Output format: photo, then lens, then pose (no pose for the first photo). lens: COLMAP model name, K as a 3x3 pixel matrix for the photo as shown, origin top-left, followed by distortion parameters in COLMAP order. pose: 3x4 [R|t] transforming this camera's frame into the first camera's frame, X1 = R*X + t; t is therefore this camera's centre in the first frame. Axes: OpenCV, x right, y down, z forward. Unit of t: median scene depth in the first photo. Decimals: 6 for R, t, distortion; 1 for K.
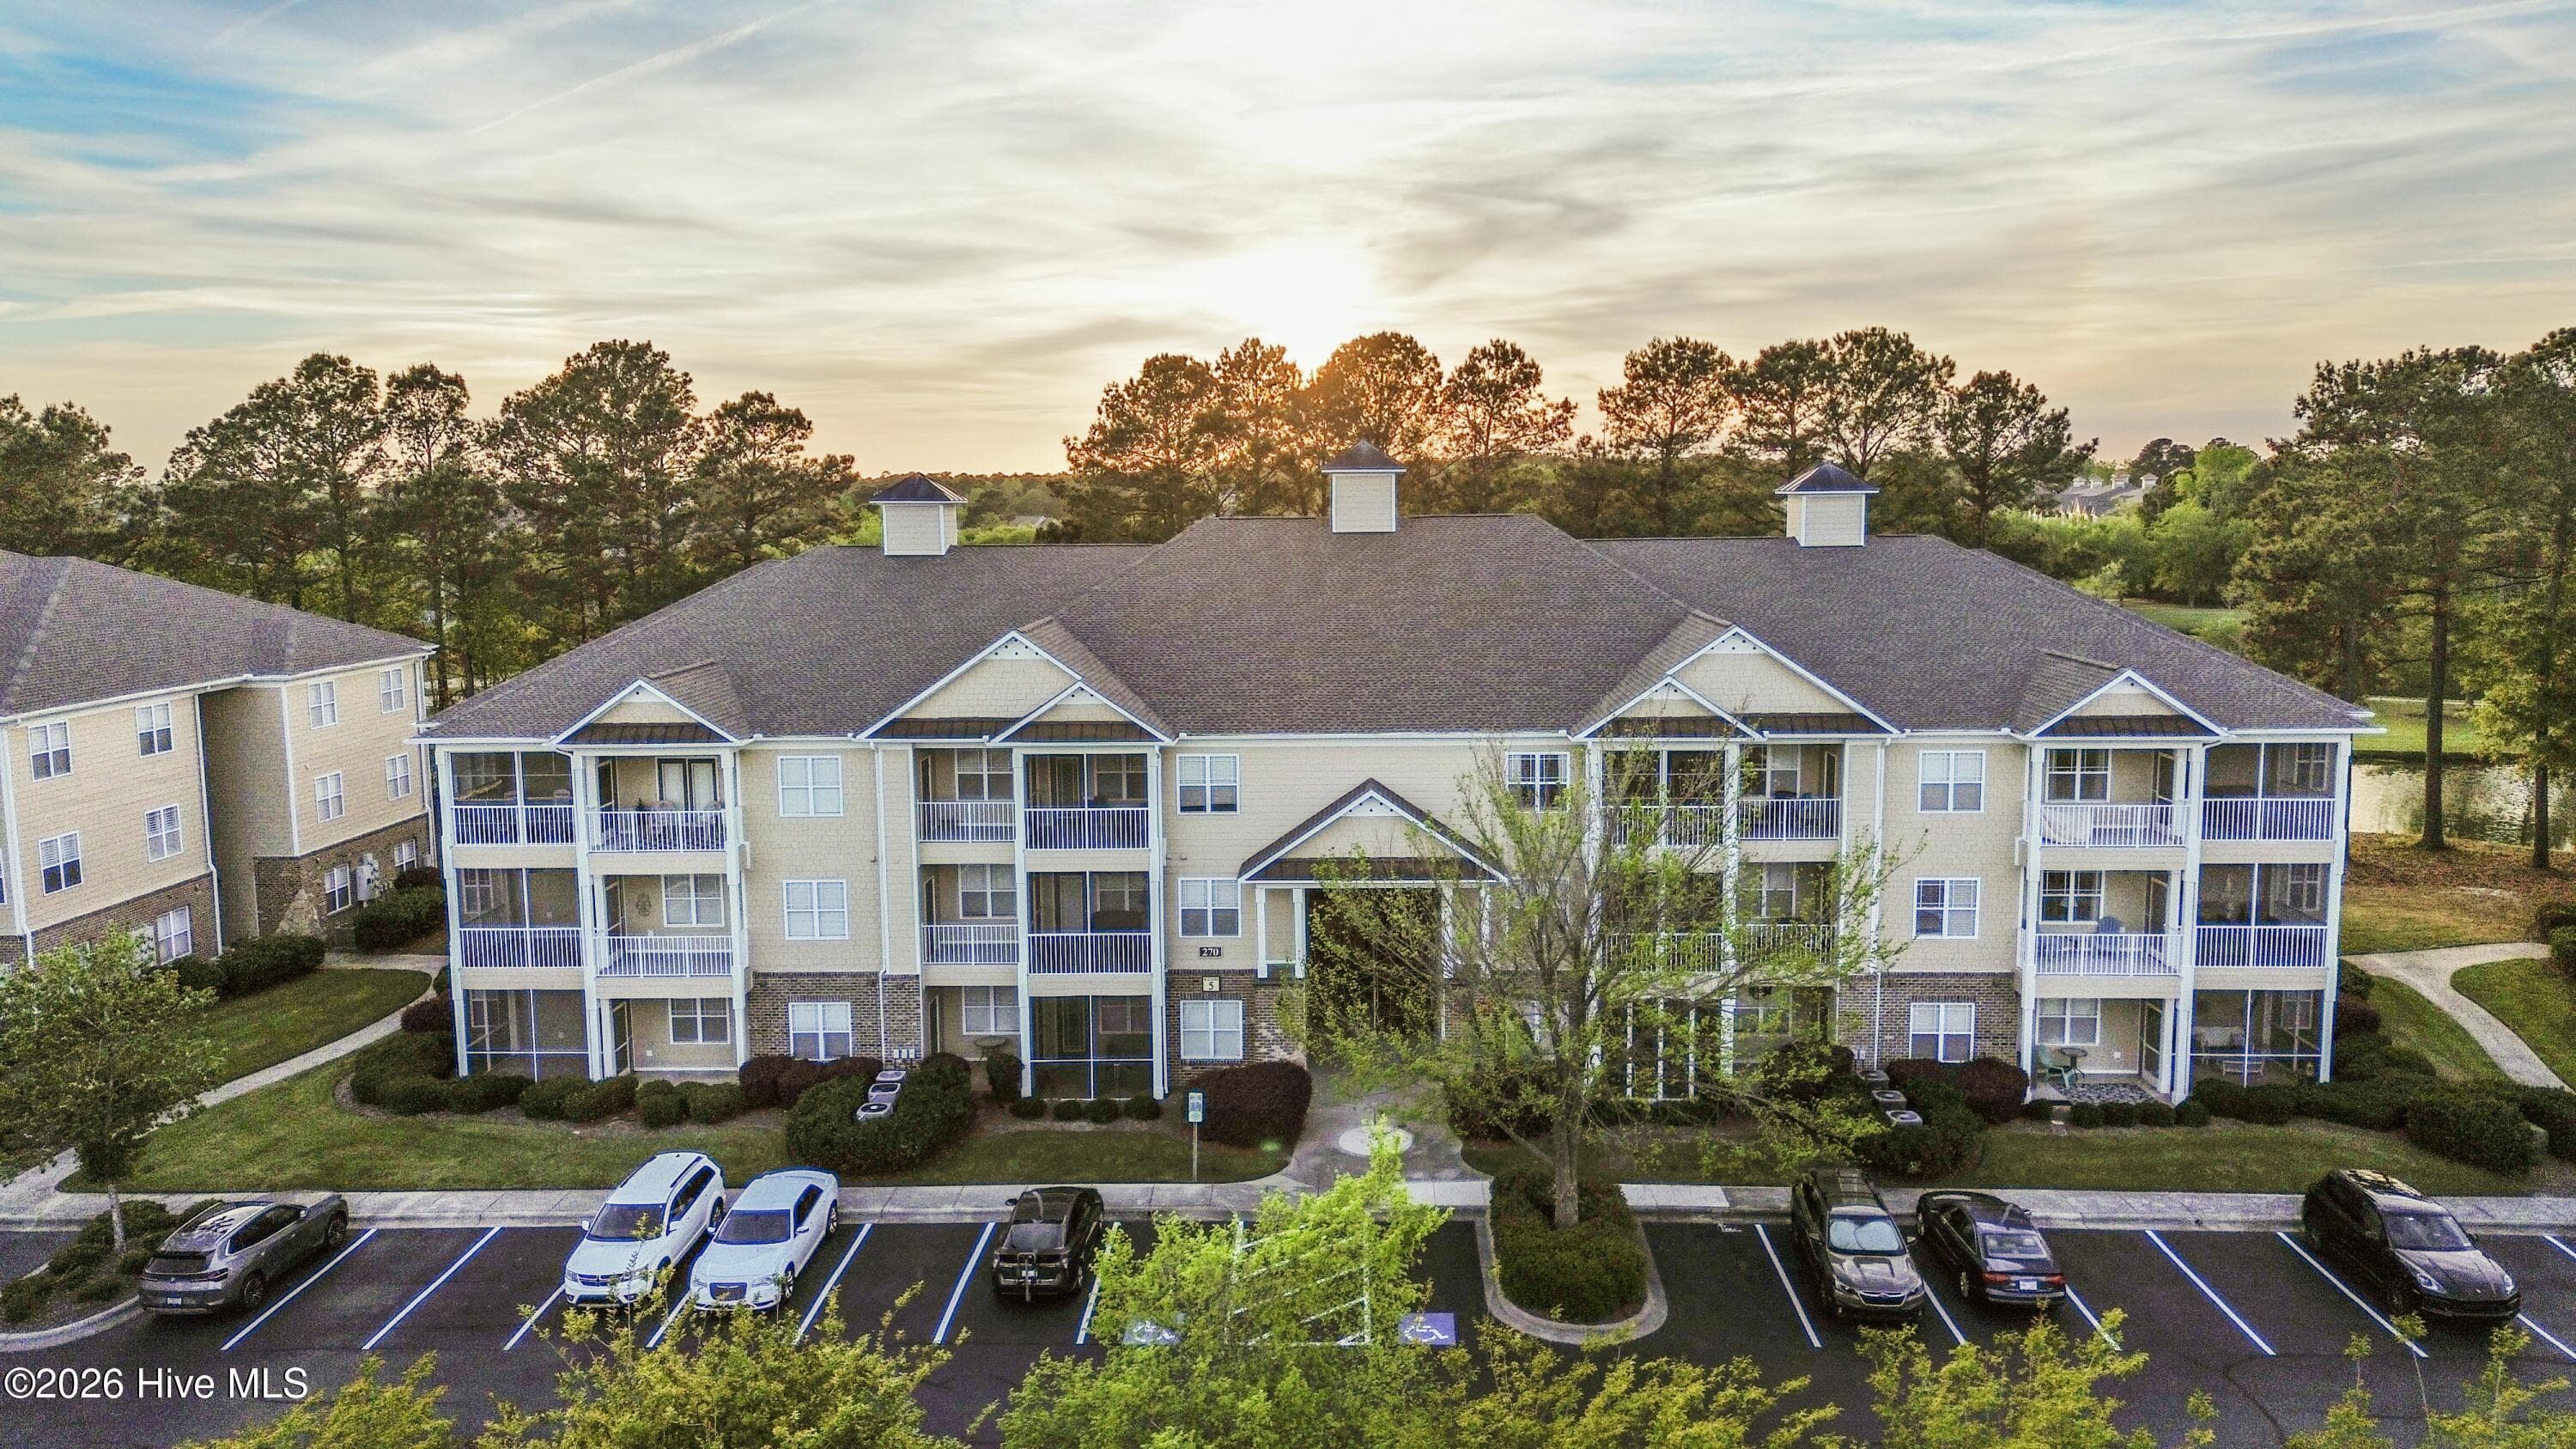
lens RADIAL K [[1784.2, 0, 1288.0], [0, 1784.2, 724.5], [0, 0, 1]] dist [0.051592, -0.039144]
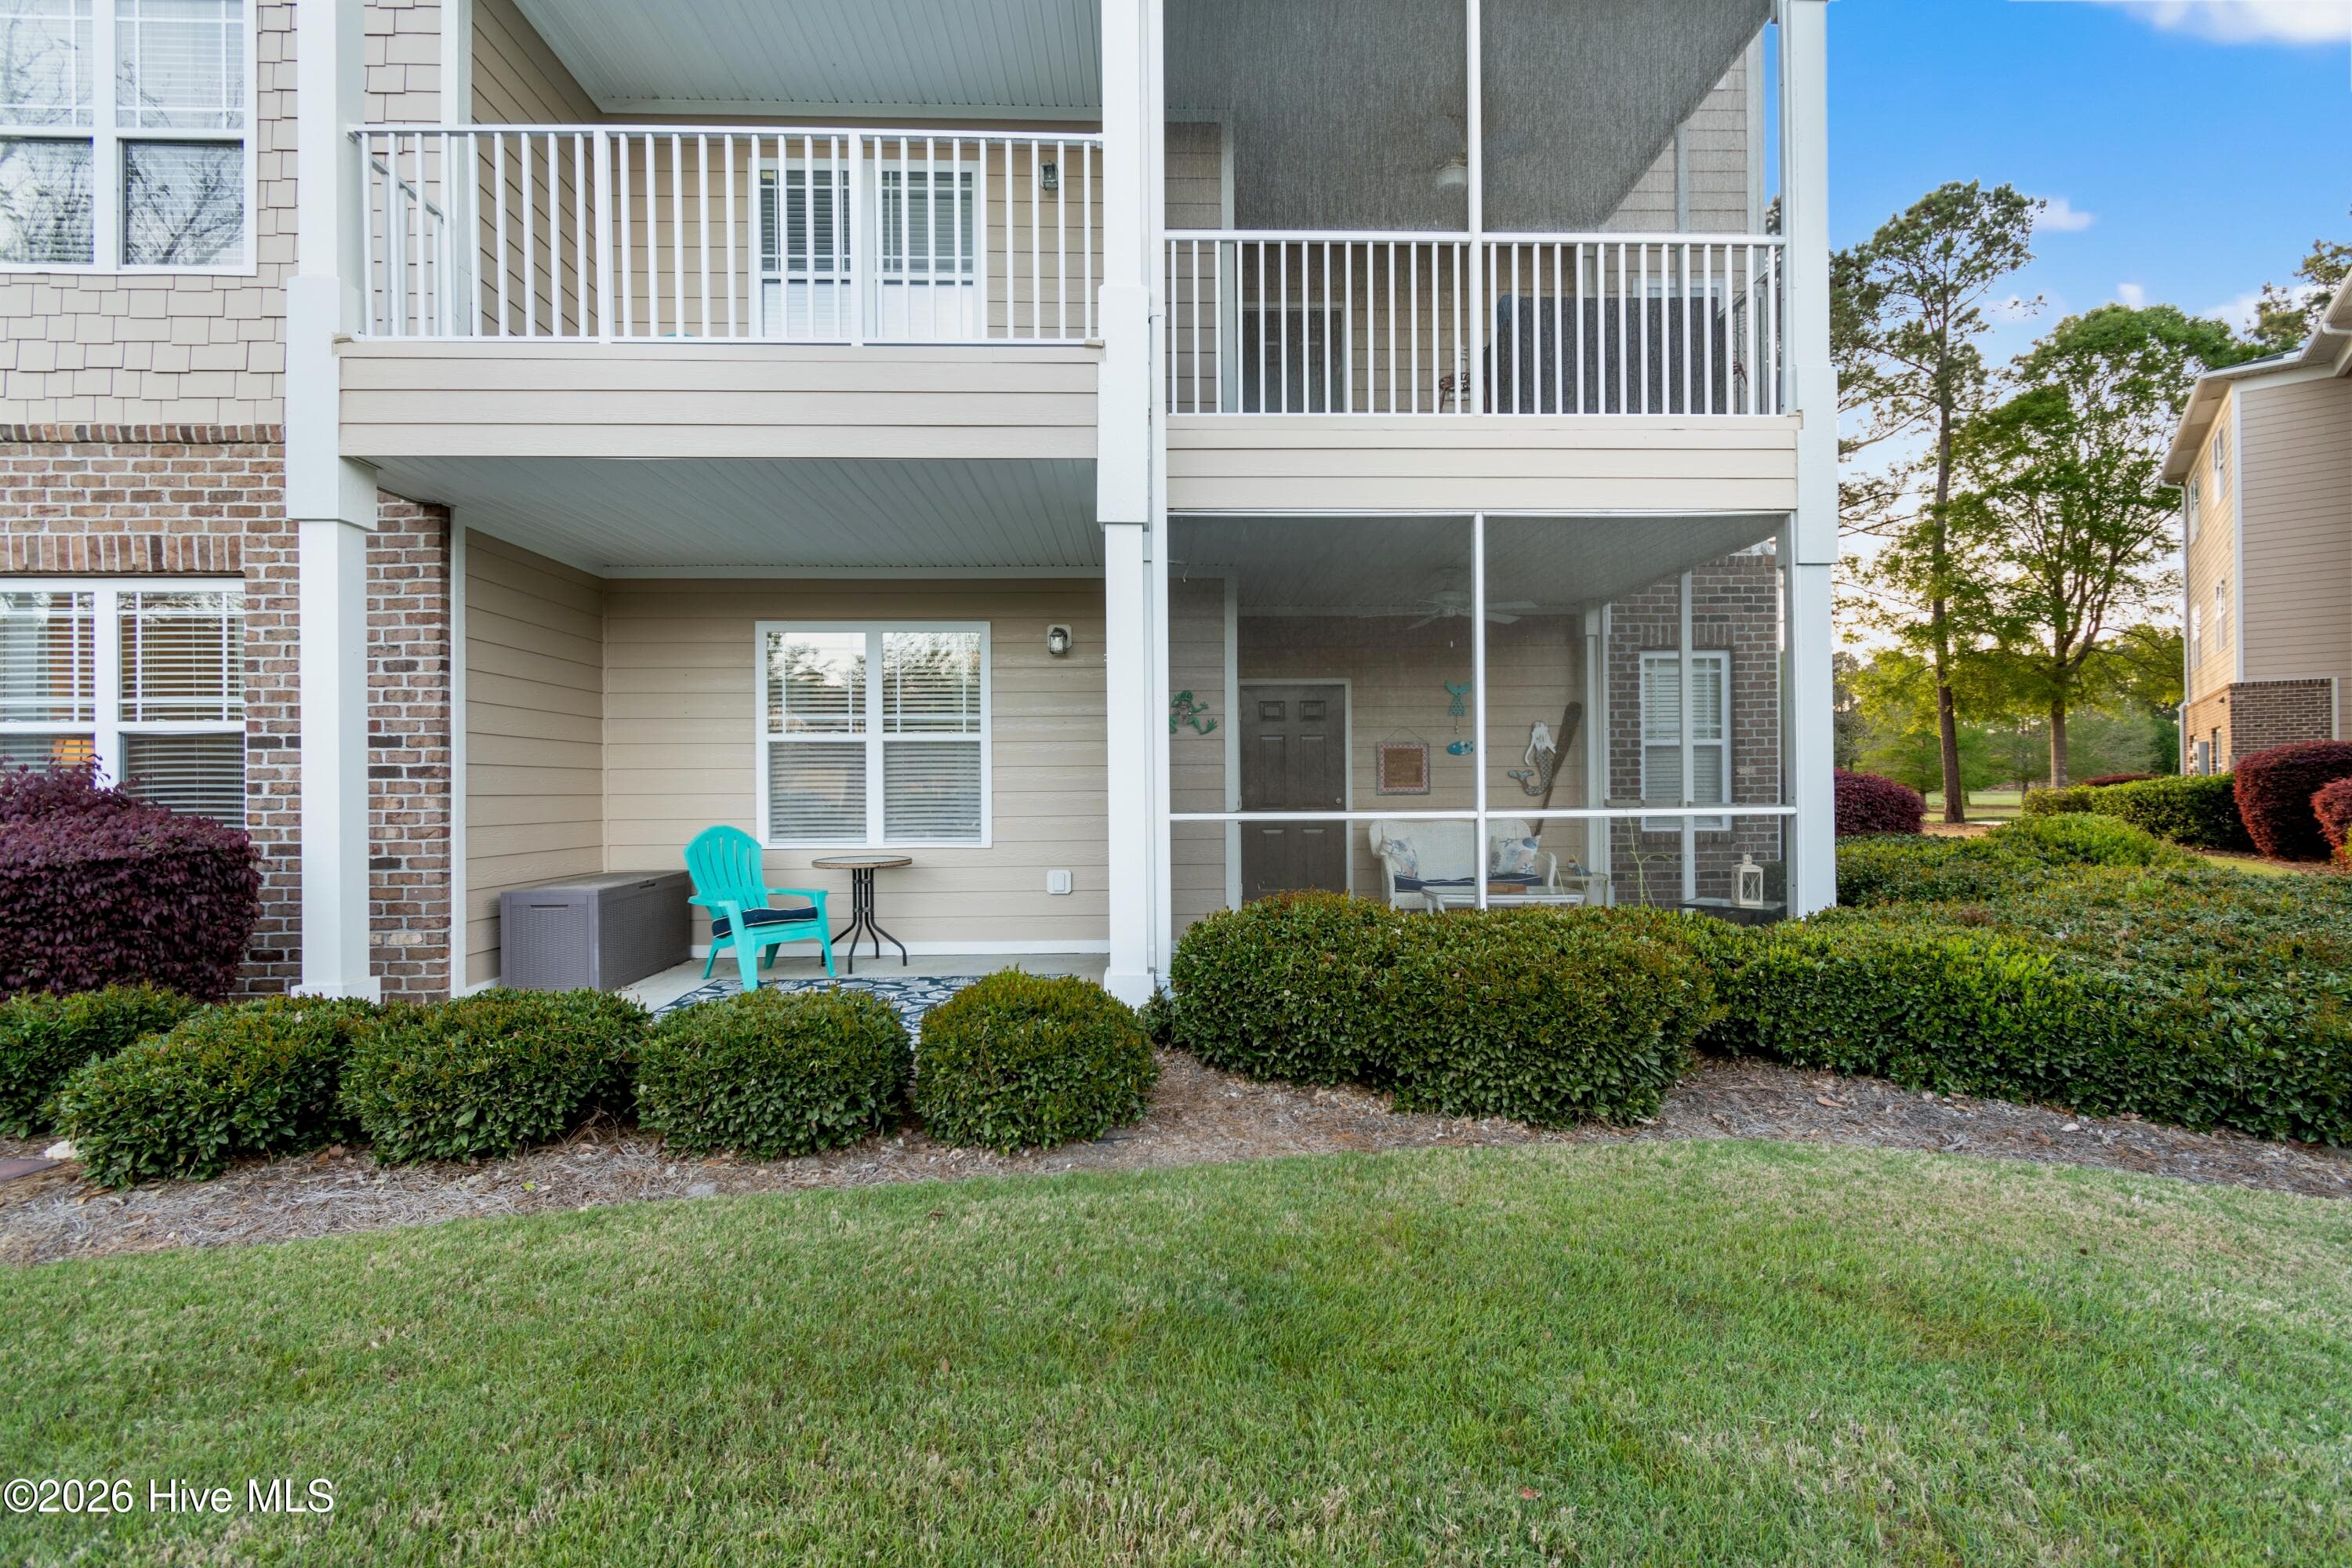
lens RADIAL K [[1031.2, 0, 1176.0], [0, 1031.2, 784.0], [0, 0, 1]] dist [0.000514, 0.000041]
pose [[0.997115, 0.005161, 0.075728, 0.480202], [0.004175, 0.992446, -0.122614, 0.193771], [-0.075788, 0.122577, 0.989561, 0.868599]]
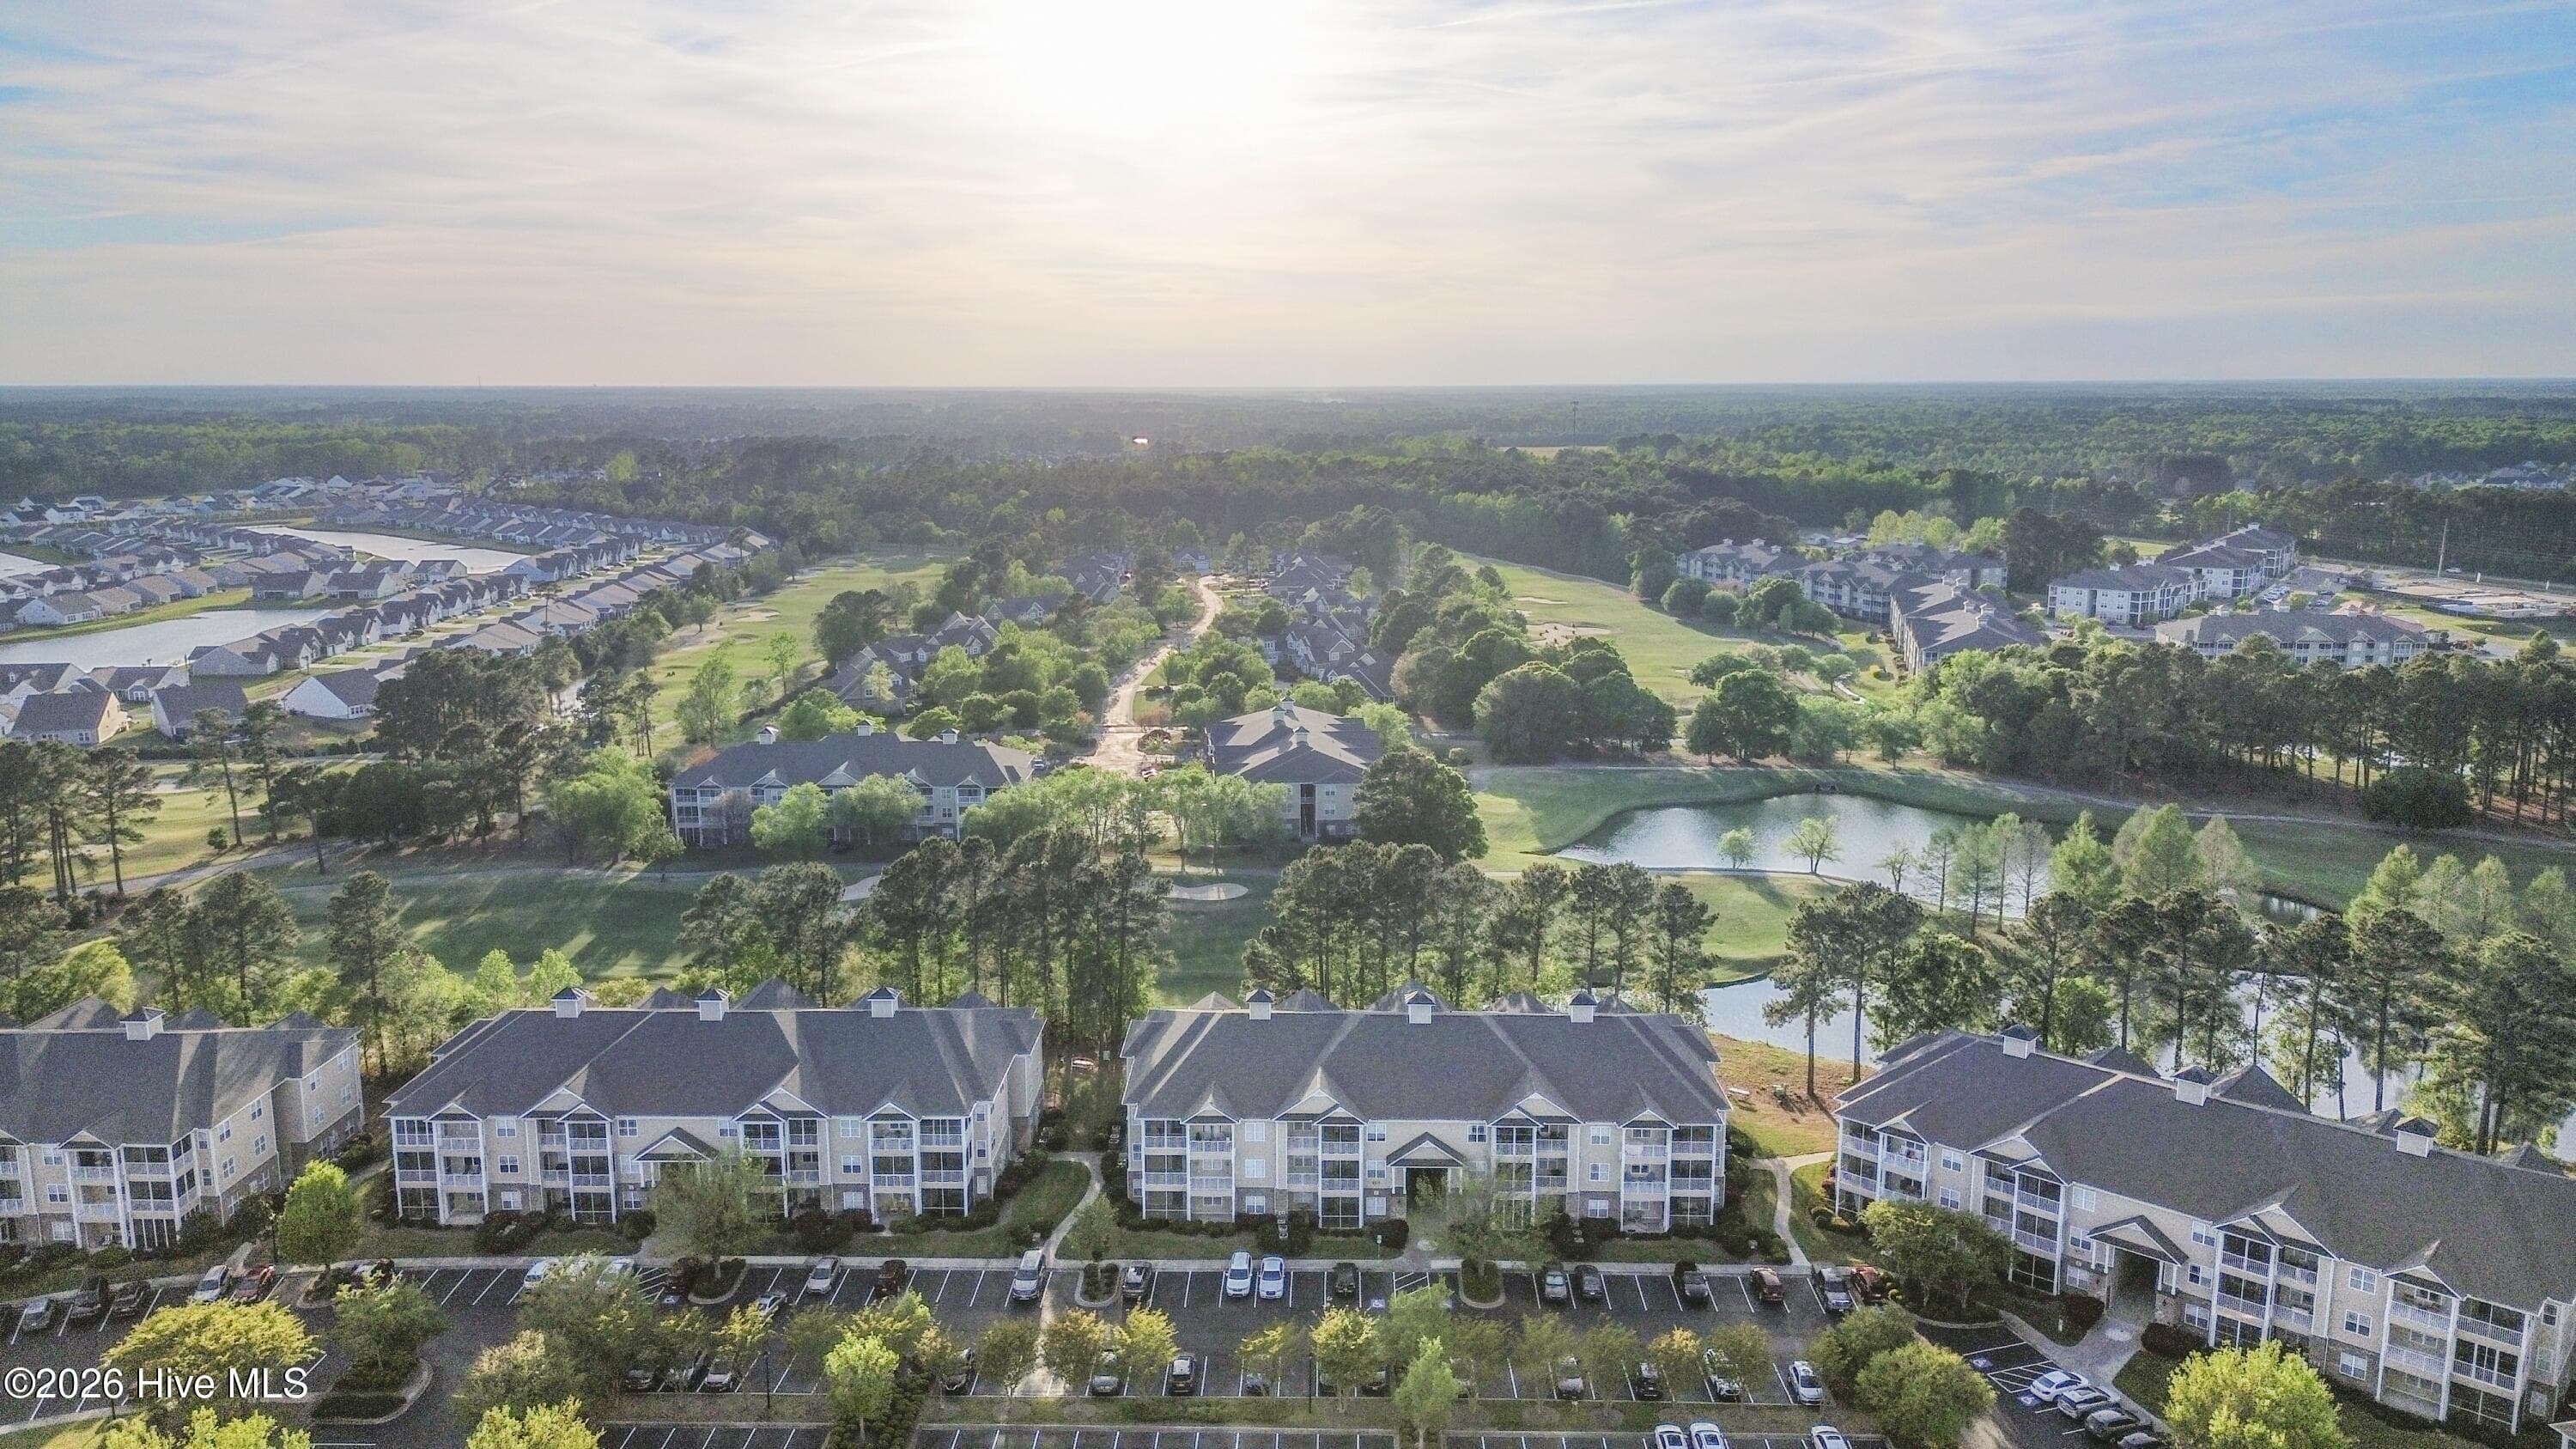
lens RADIAL K [[1808.6, 0, 1288.0], [0, 1808.6, 724.5], [0, 0, 1]] dist [0.093048, -0.116731]
pose [[0.999801, 0.008015, 0.018264, -0.272597], [-0.009054, 0.998304, 0.057508, -0.898128], [-0.017772, -0.057661, 0.998178, -2.267554]]
